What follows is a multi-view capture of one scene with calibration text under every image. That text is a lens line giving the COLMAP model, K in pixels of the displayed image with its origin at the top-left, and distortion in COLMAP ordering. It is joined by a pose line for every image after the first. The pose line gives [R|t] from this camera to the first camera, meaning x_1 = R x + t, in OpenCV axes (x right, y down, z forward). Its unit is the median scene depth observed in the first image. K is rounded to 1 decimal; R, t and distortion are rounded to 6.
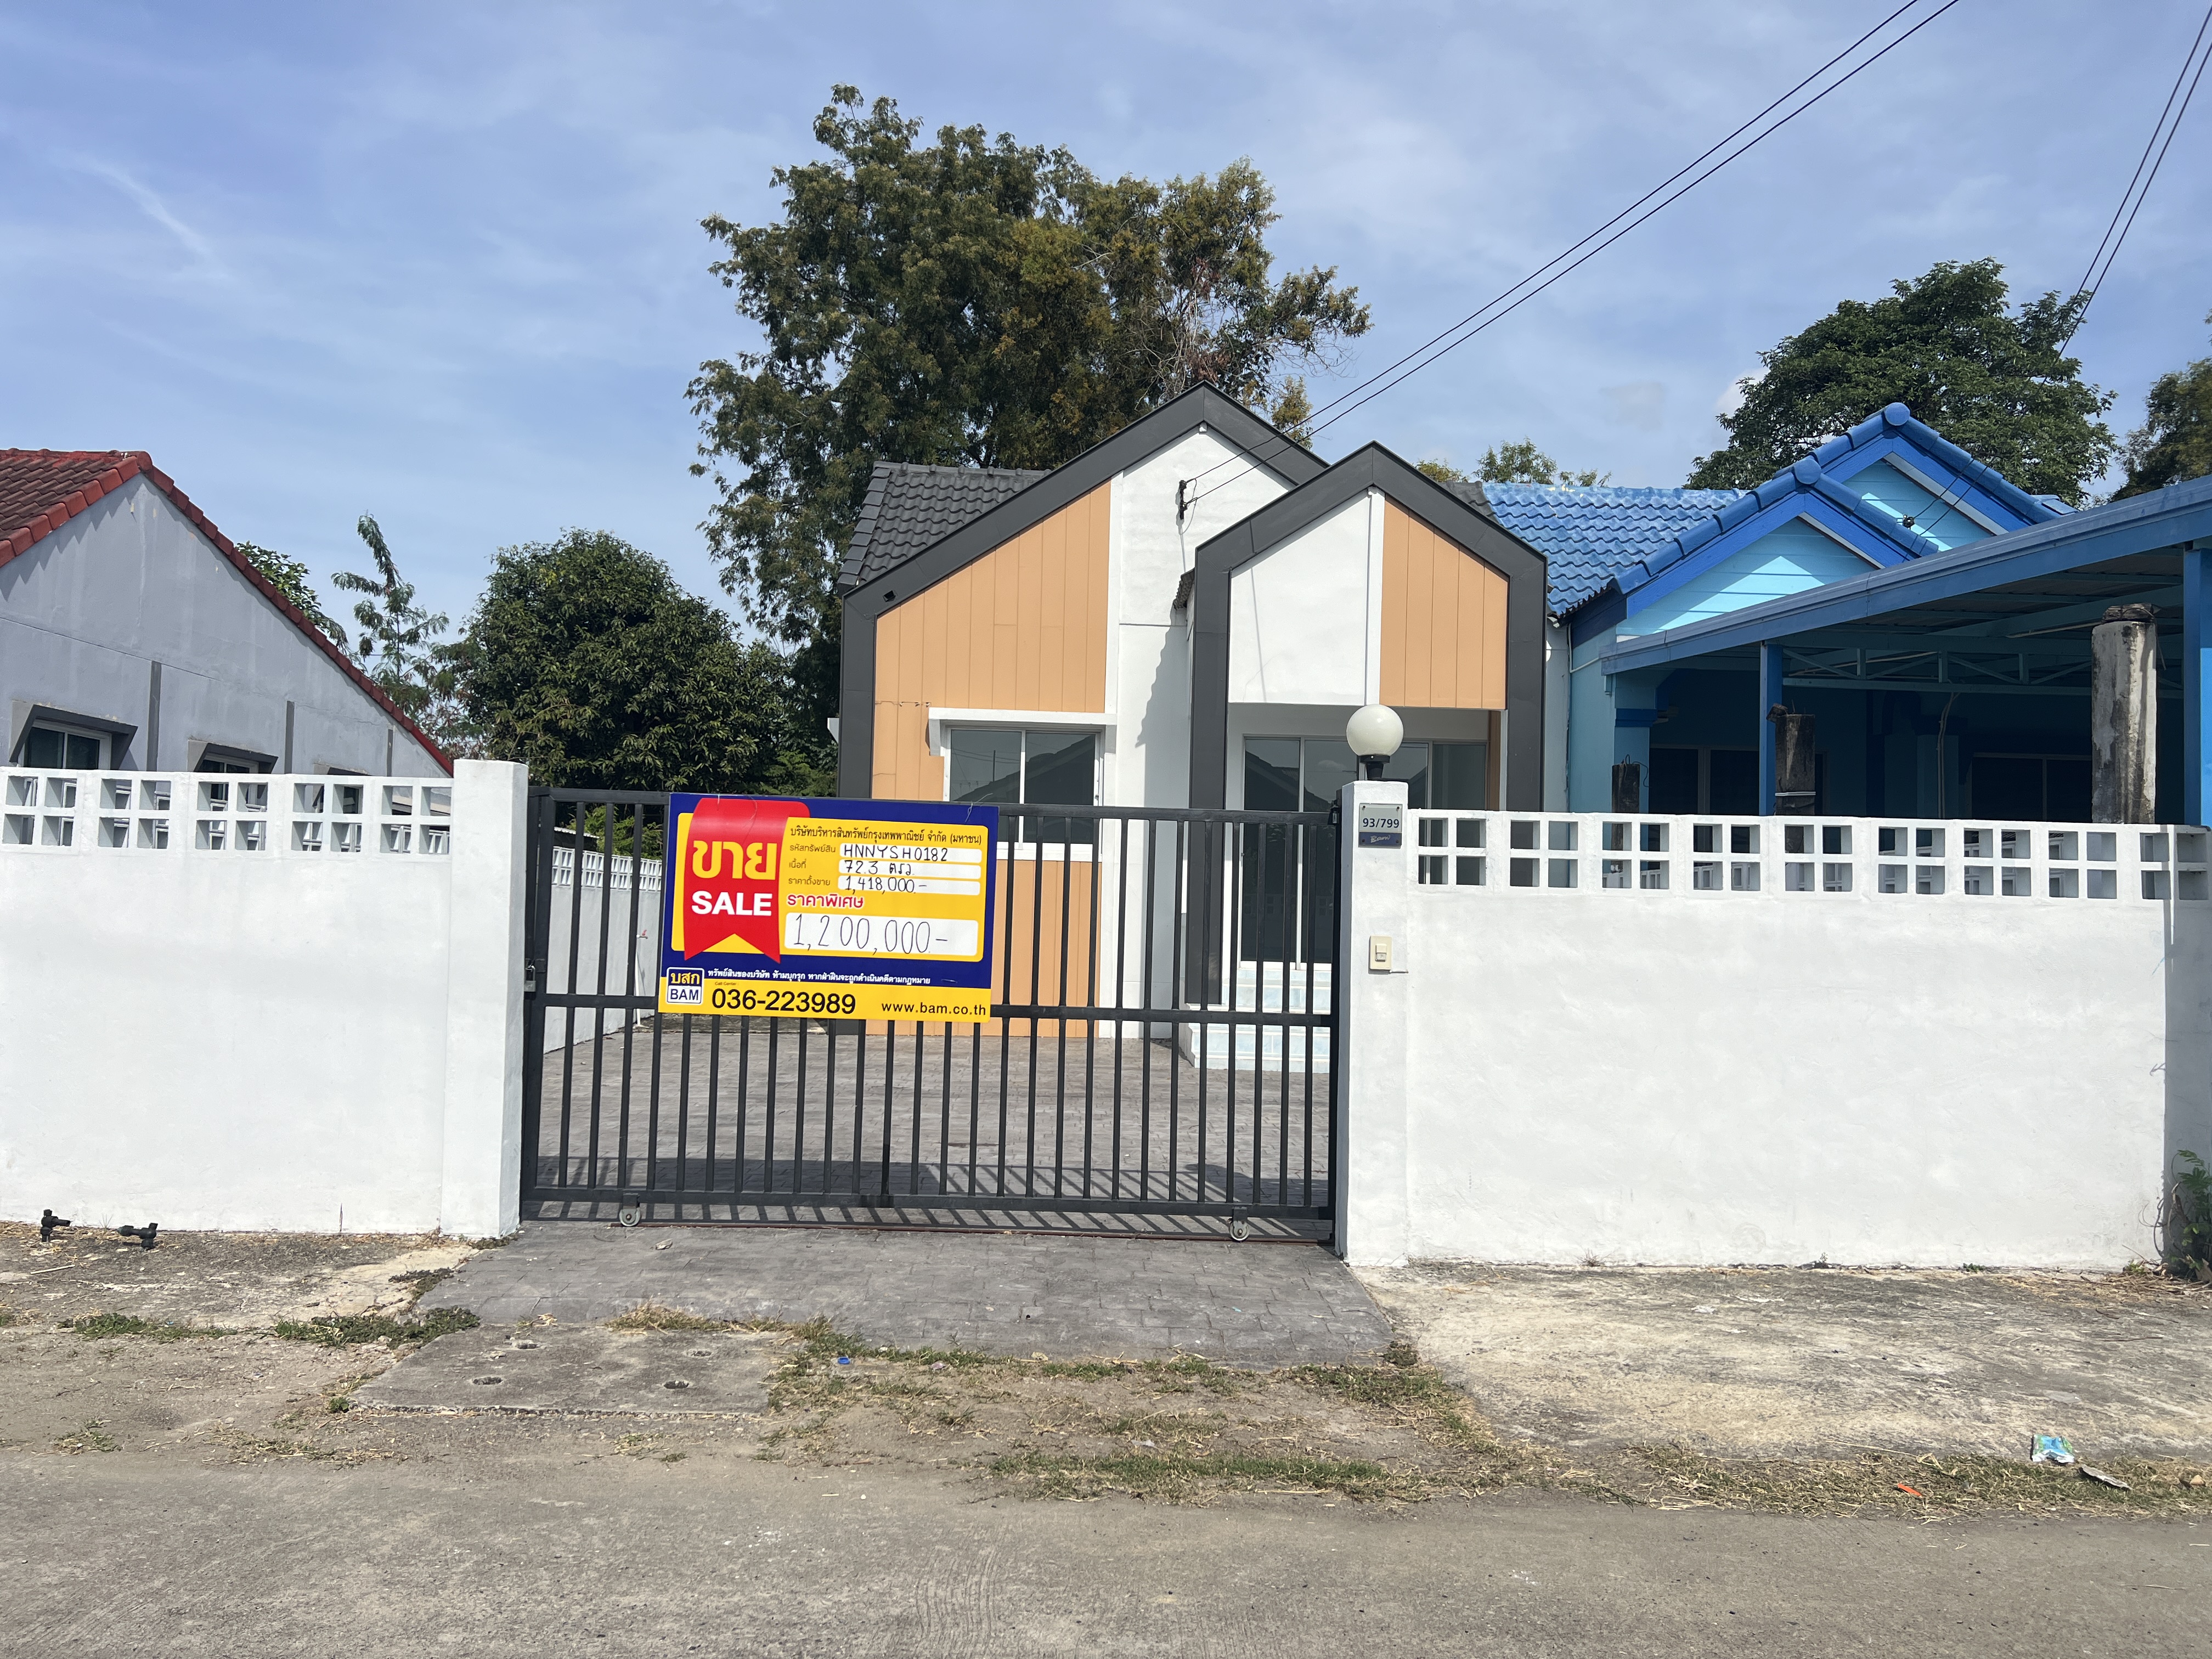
lens RADIAL K [[1698.5, 0, 1093.2], [0, 1698.5, 812.8], [0, 0, 1]] dist [0.104000, -0.087096]
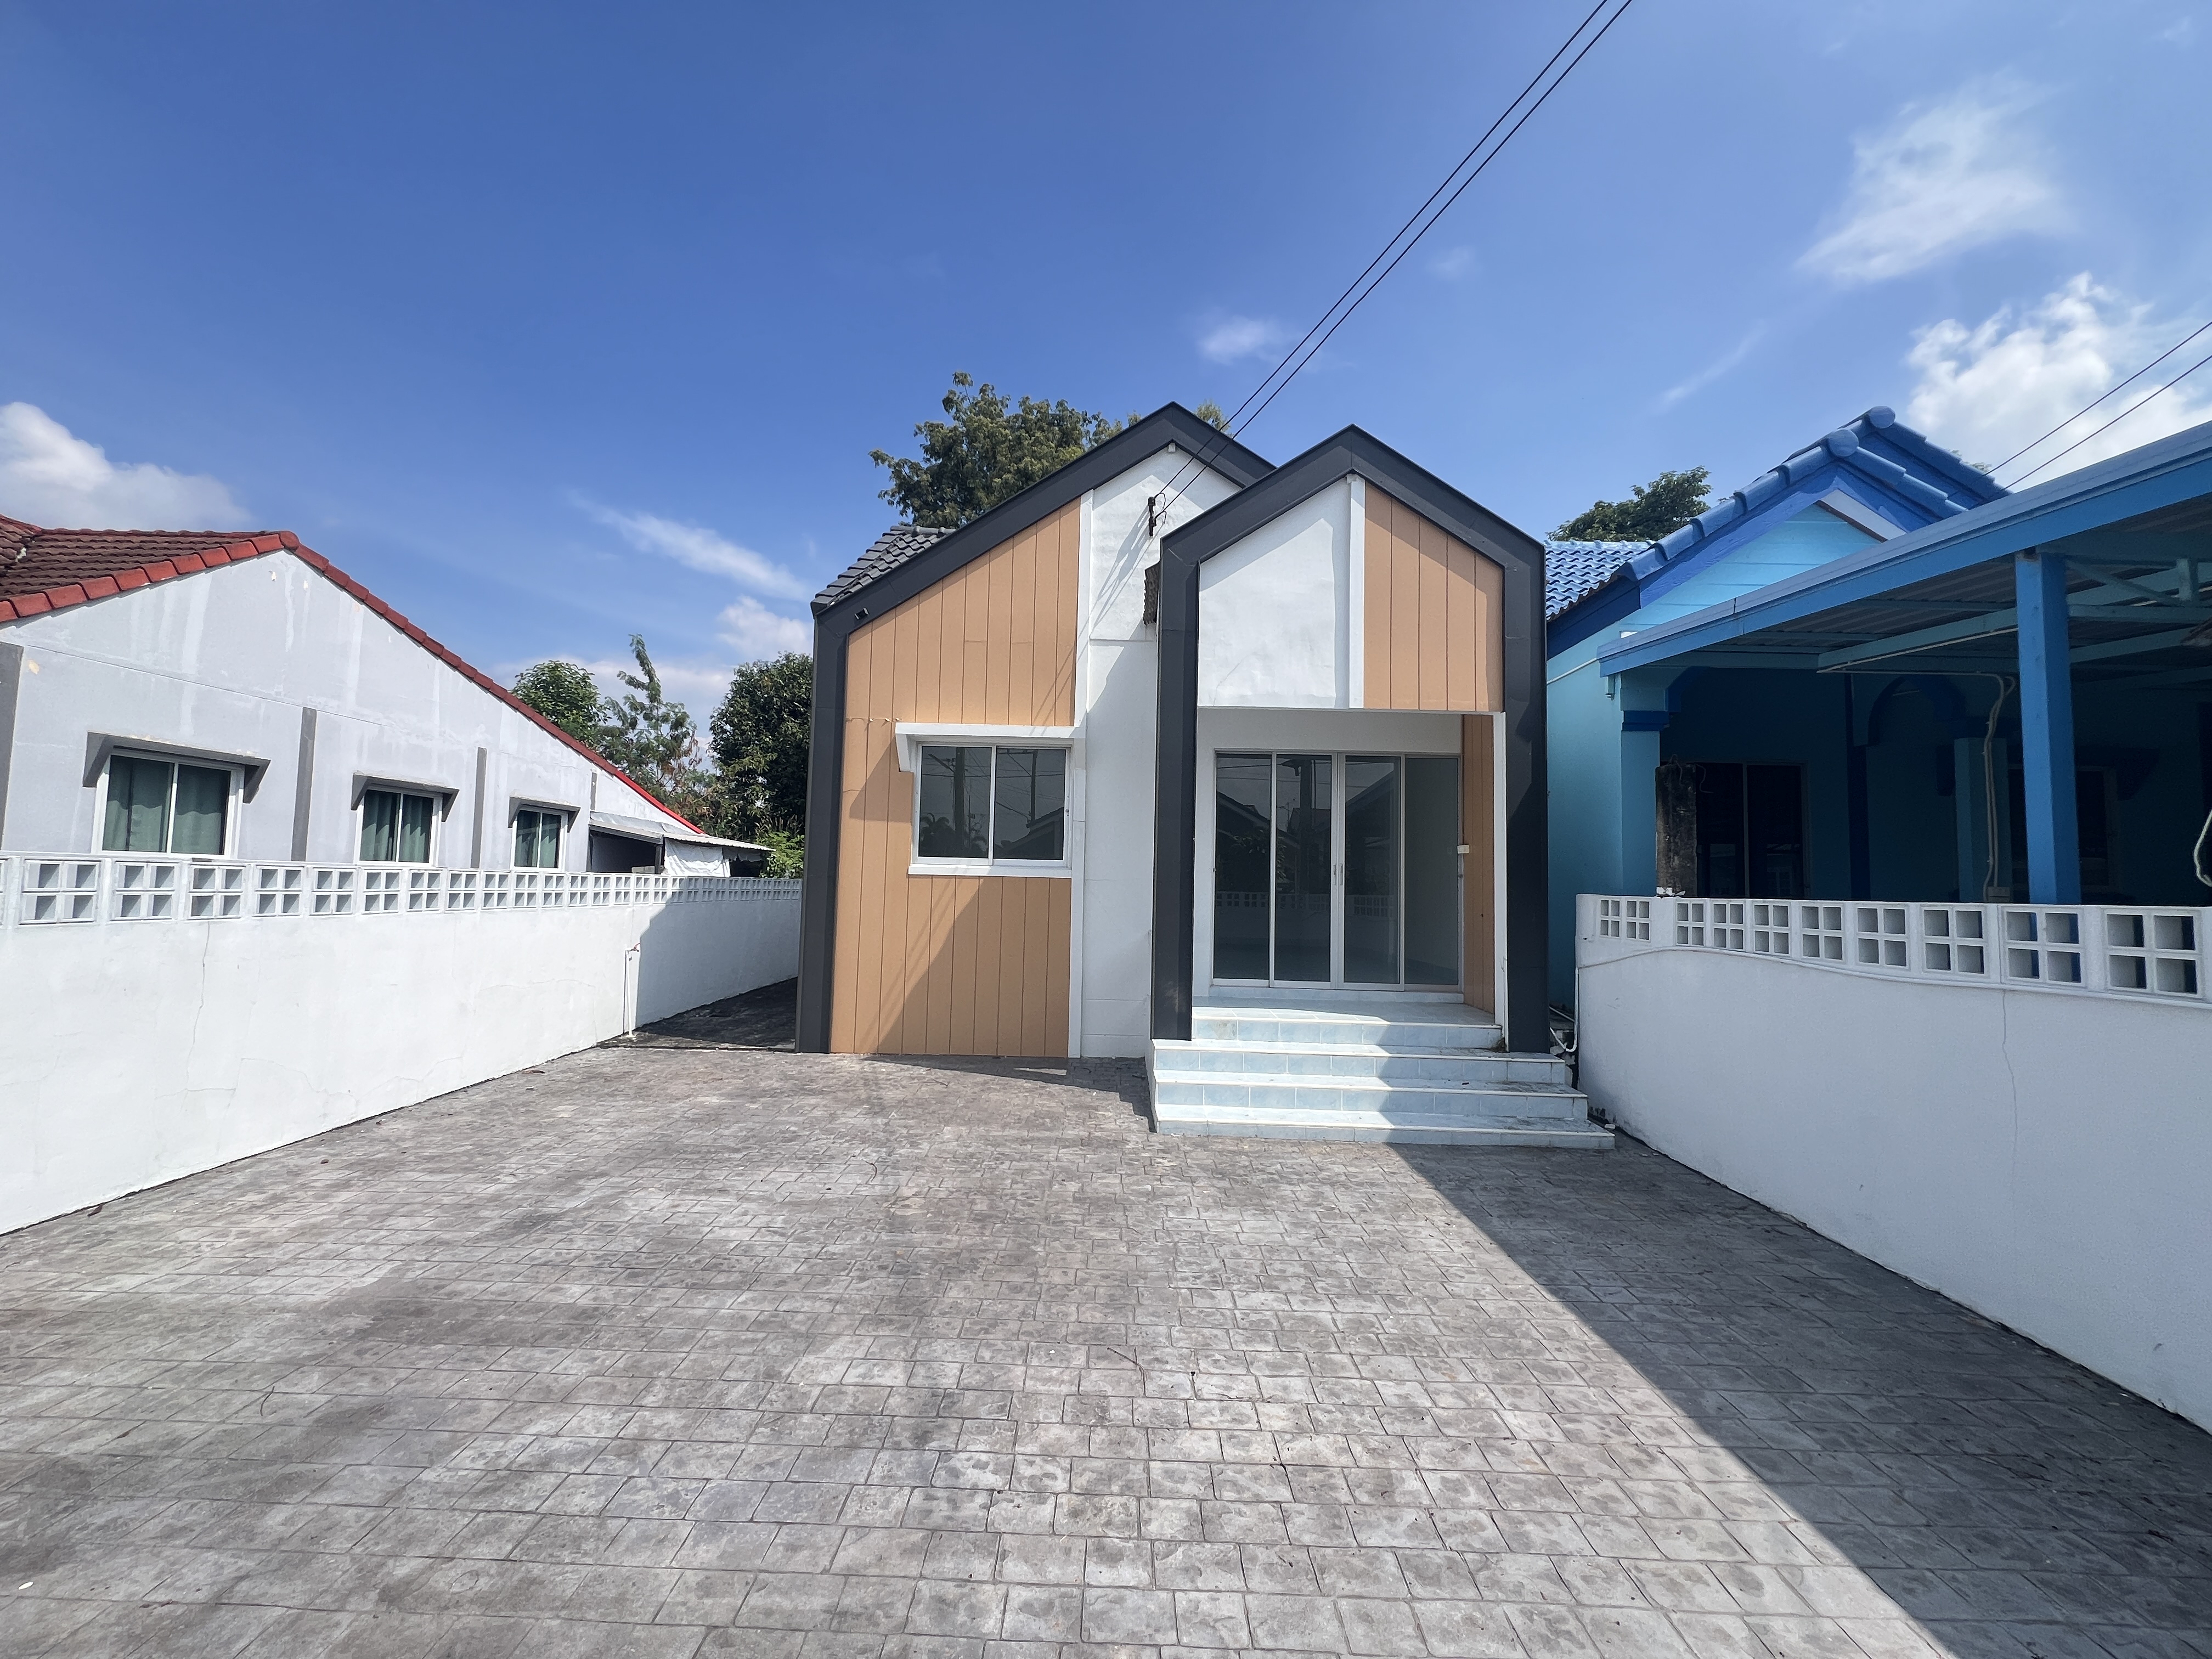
lens RADIAL K [[877.0, 0, 1106.0], [0, 877.0, 829.5], [0, 0, 1]] dist [-0.001328, 0.000191]
pose [[0.999292, -0.003996, -0.037422, 0.044001], [0.003845, 0.999984, -0.004099, 0.002846], [0.037437, 0.003952, 0.999291, 0.481904]]
